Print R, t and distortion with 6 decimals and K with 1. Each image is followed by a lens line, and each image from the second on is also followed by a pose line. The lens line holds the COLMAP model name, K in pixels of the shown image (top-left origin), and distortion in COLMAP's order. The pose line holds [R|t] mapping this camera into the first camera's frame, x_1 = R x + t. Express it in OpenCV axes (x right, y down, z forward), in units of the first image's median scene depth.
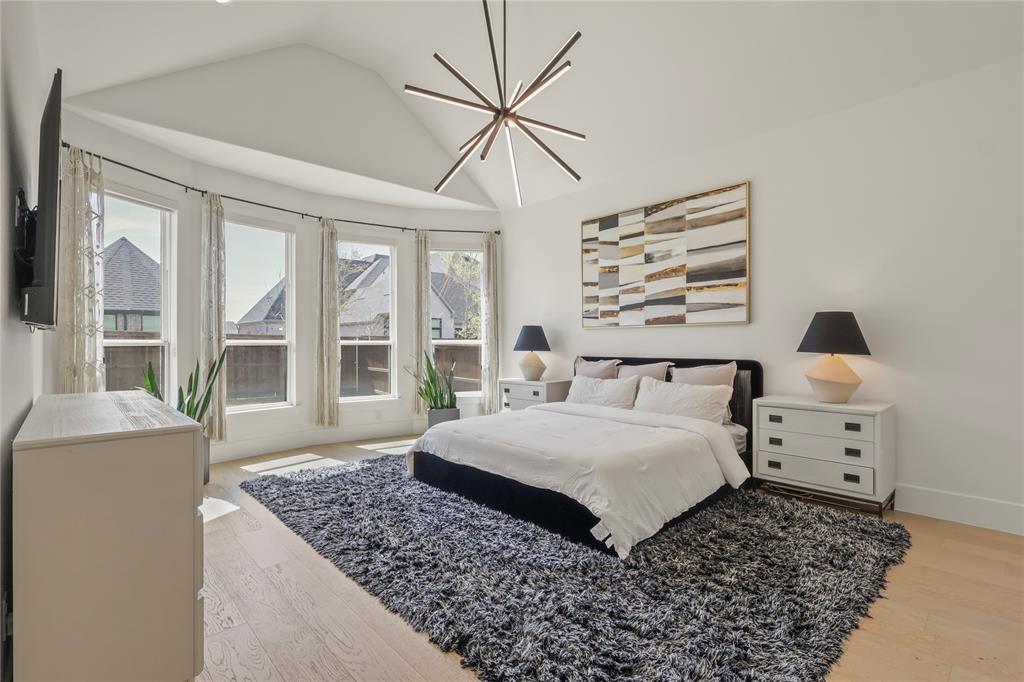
lens RADIAL K [[463.1, 0, 514.7], [0, 463.1, 342.0], [0, 0, 1]] dist [0.000617, -0.000003]
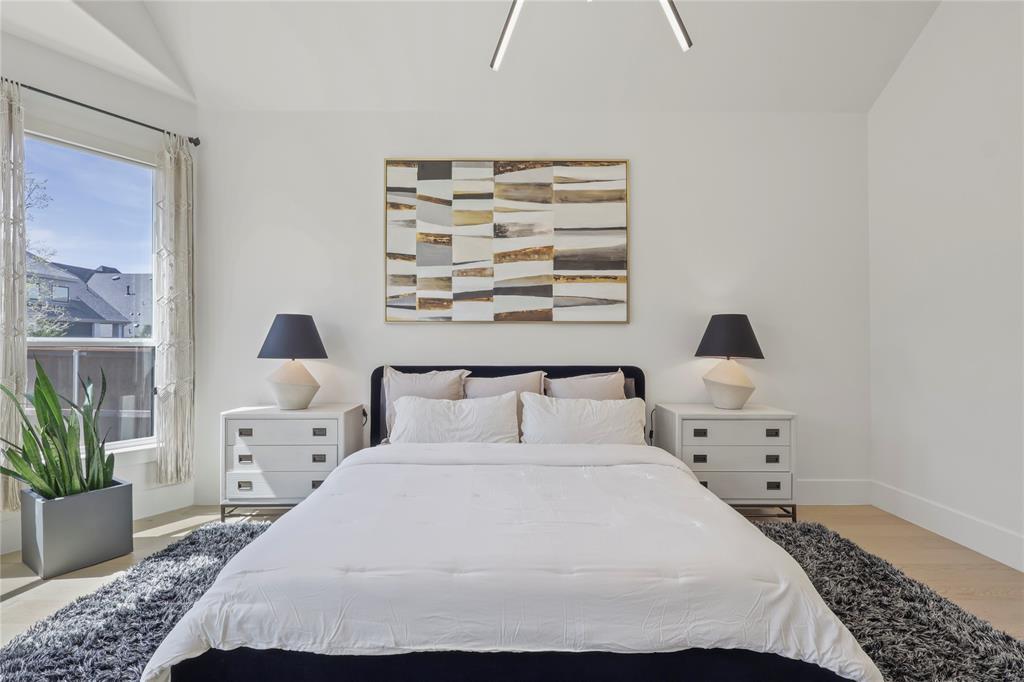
lens RADIAL K [[473.1, 0, 510.5], [0, 473.1, 343.0], [0, 0, 1]] dist [-0.006632, 0.000976]
pose [[0.685508, 0.010898, 0.727984, -0.245824], [-0.006397, 0.999940, -0.008945, 0.004269], [-0.728037, 0.001474, 0.685536, 0.471743]]
